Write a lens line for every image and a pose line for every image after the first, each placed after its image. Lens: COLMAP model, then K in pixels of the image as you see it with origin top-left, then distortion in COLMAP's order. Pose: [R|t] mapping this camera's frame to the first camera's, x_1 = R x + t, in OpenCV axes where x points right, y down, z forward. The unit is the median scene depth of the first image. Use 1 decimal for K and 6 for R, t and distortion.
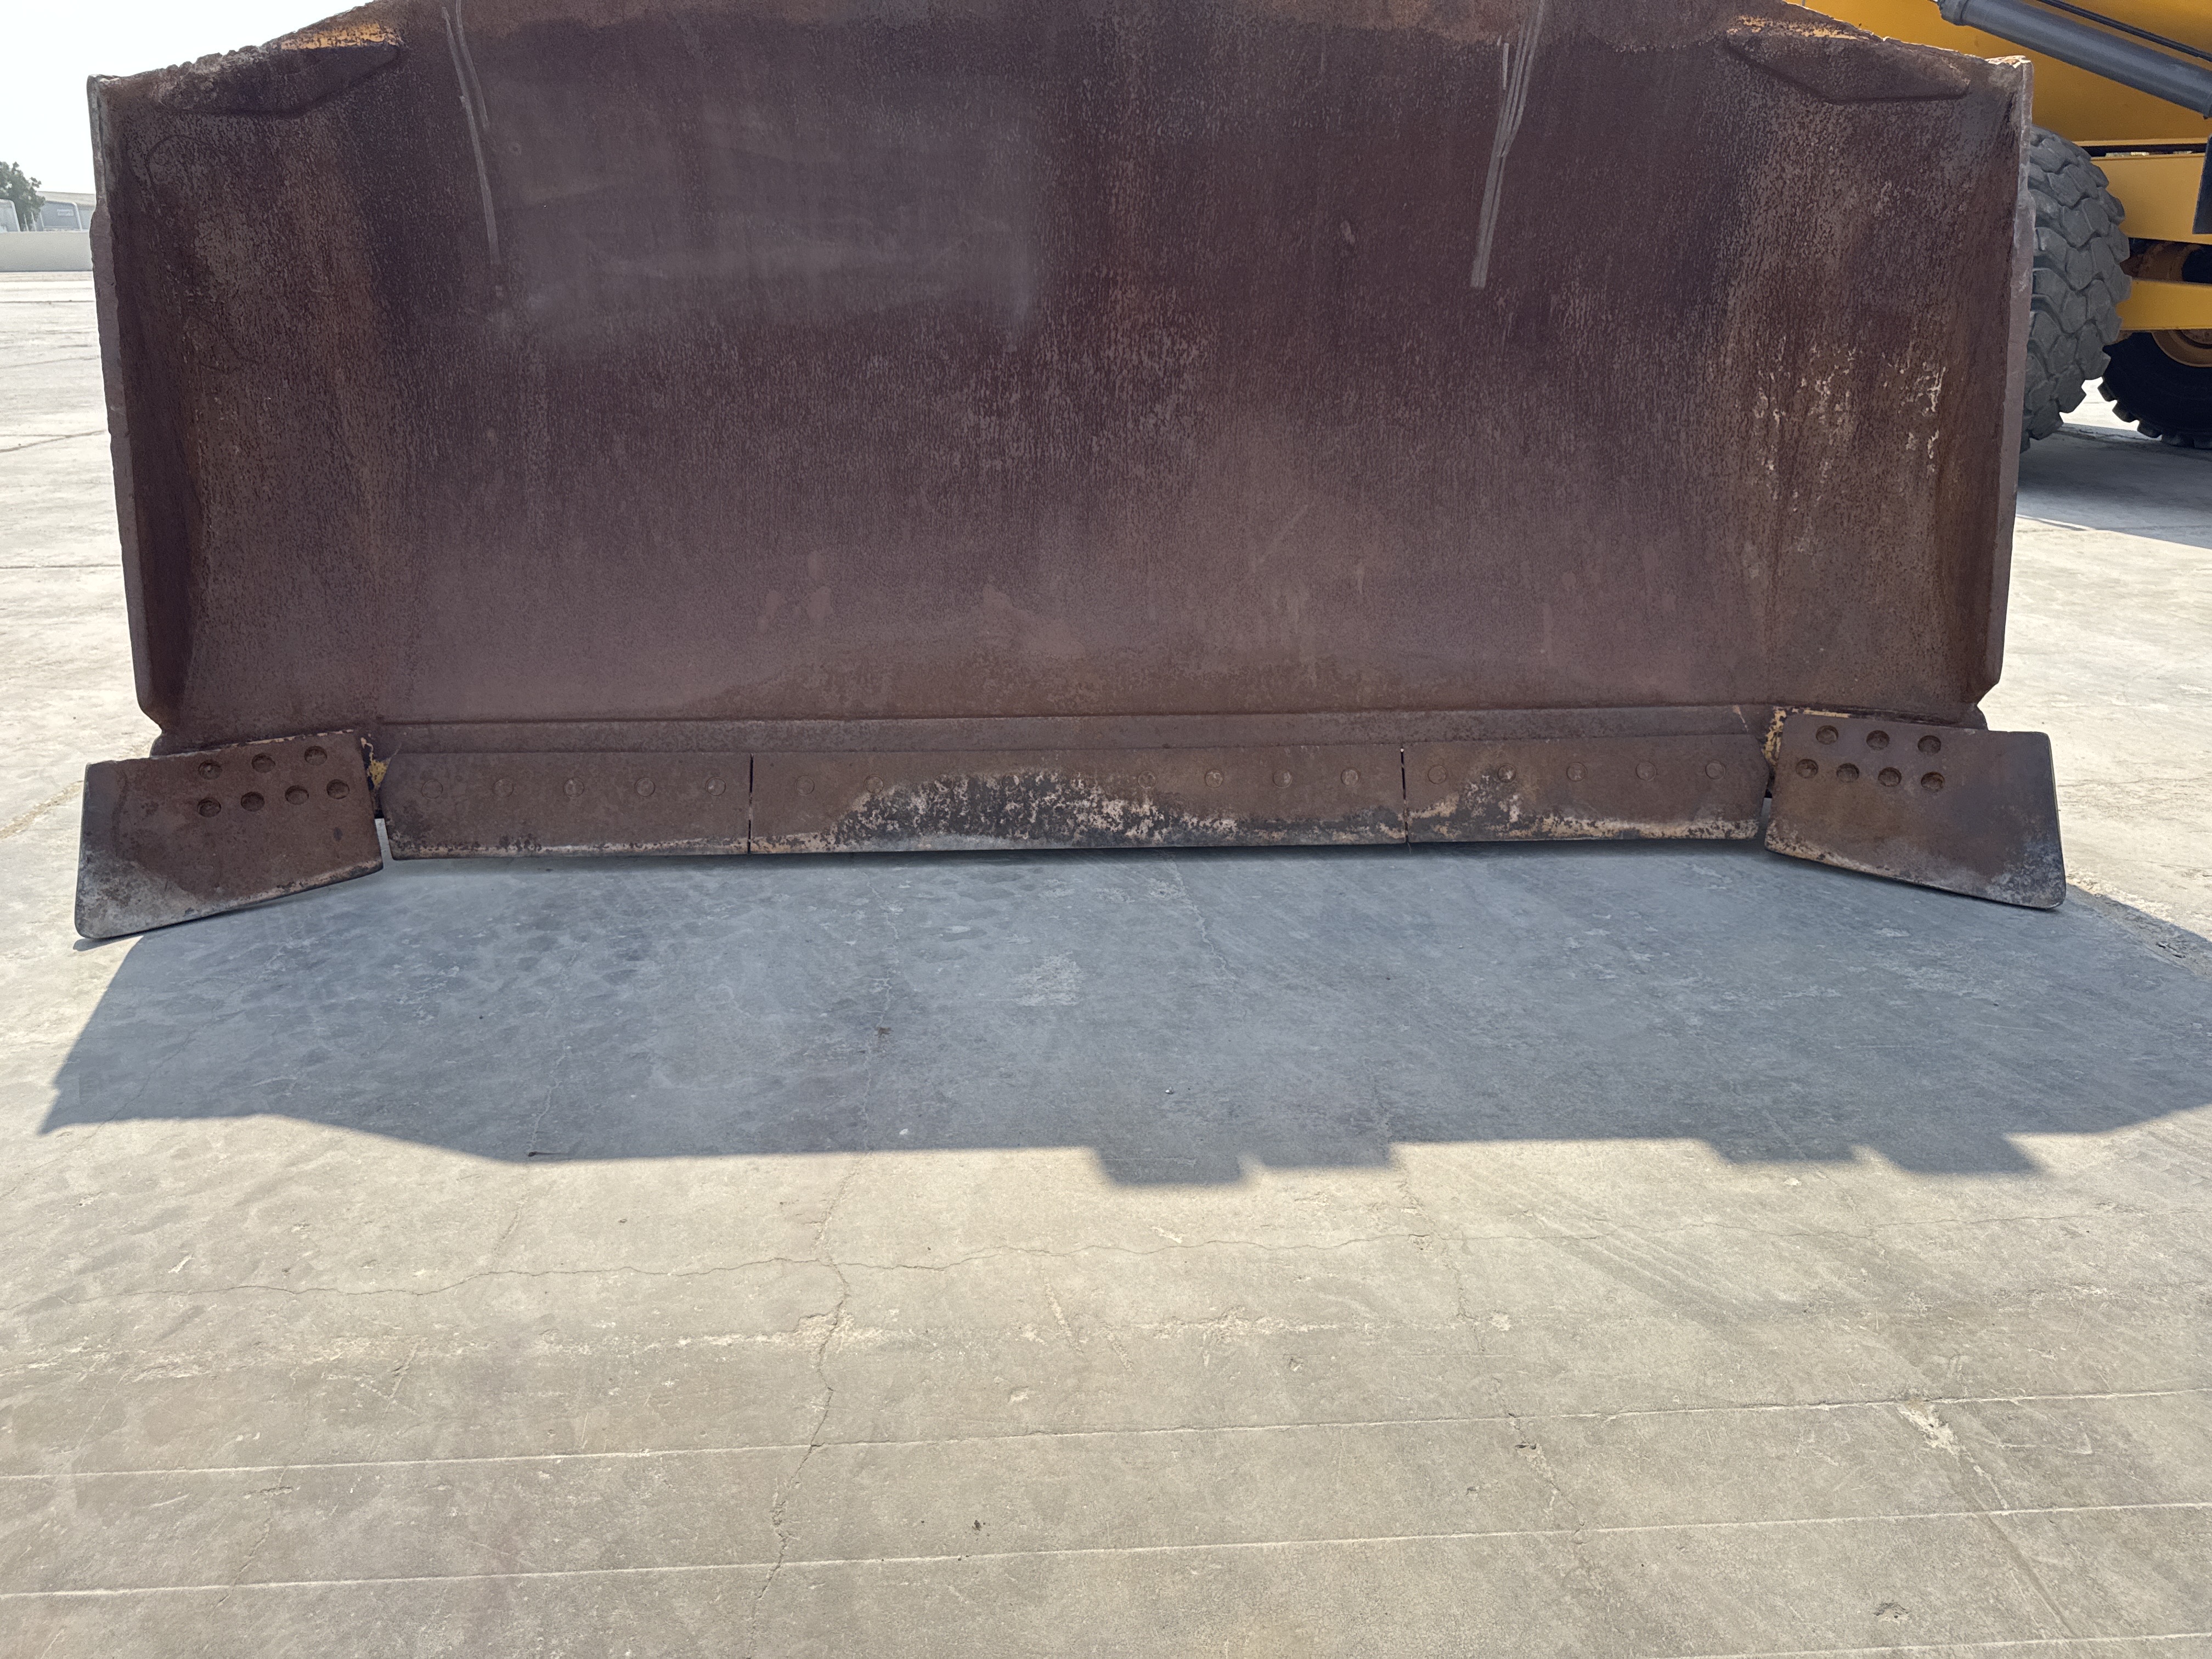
lens RADIAL K [[1573.3, 0, 1097.5], [0, 1573.3, 831.8], [0, 0, 1]] dist [0.061100, -0.091681]
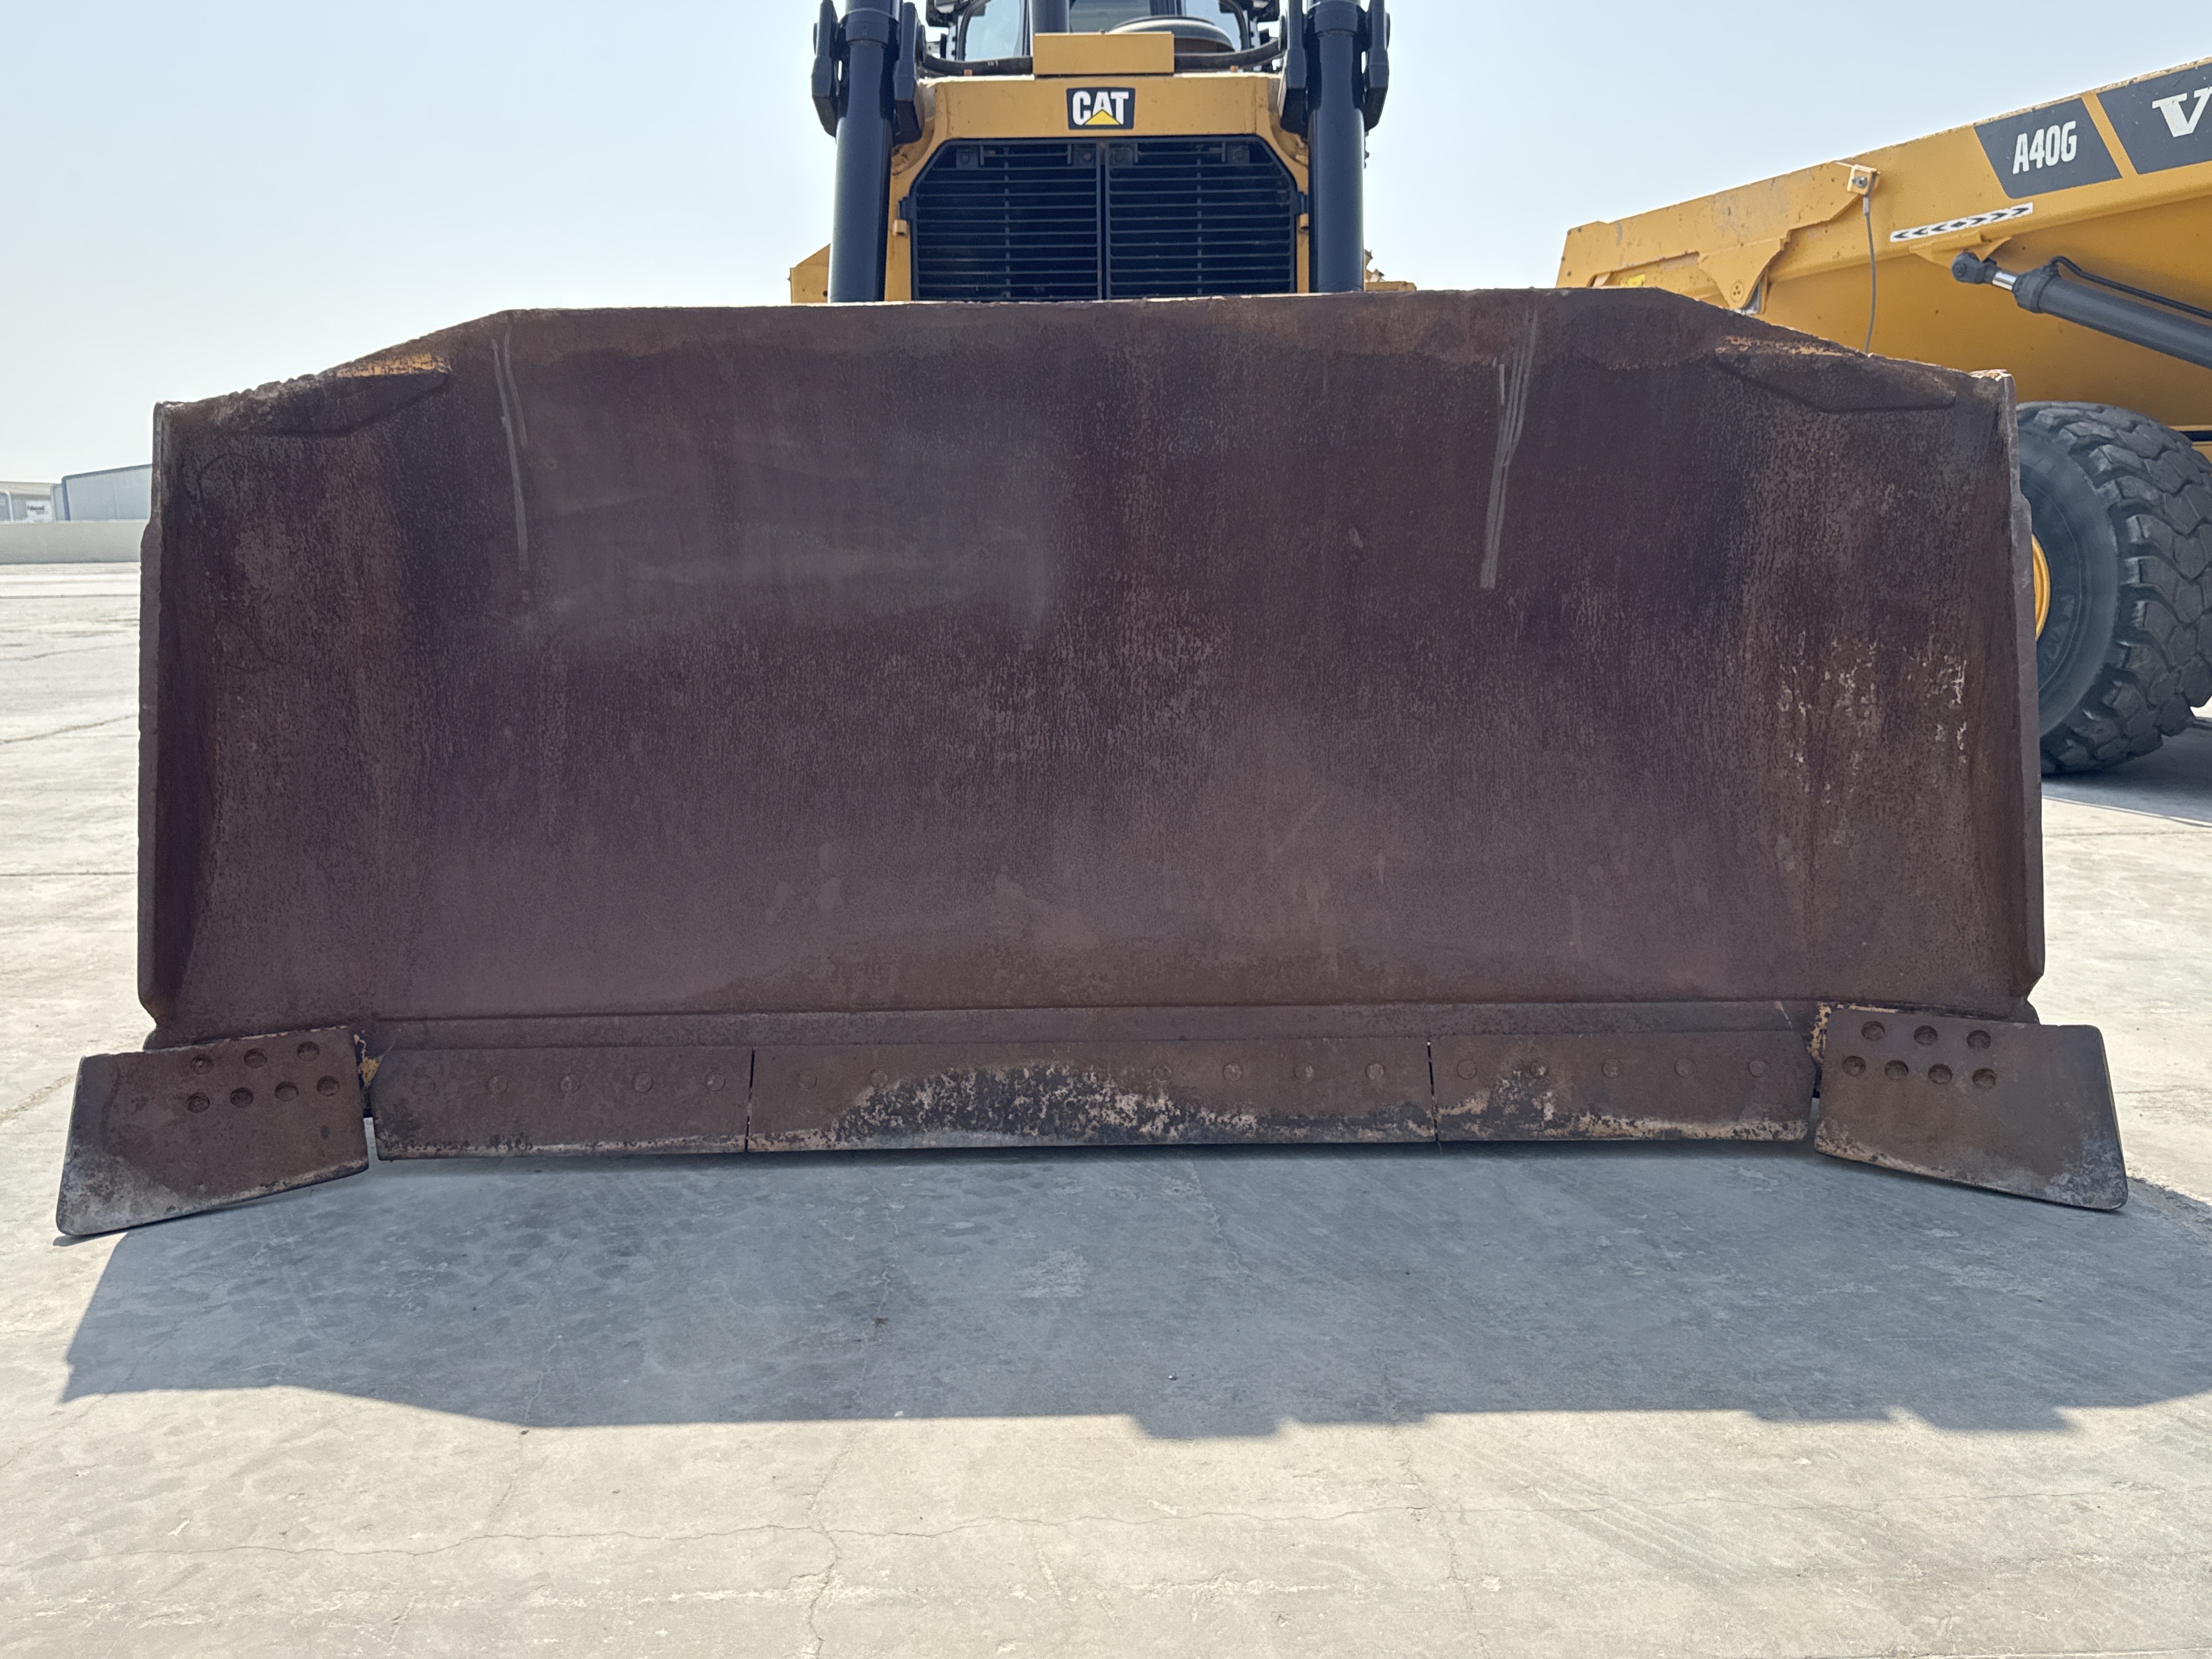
lens RADIAL K [[1837.8, 0, 1104.9], [0, 1837.8, 824.7], [0, 0, 1]] dist [0.119207, -0.209605]
pose [[0.999776, -0.002360, -0.021009, 0.020910], [-0.001831, 0.980352, -0.197247, 0.041208], [0.021062, 0.197241, 0.980129, -0.141377]]
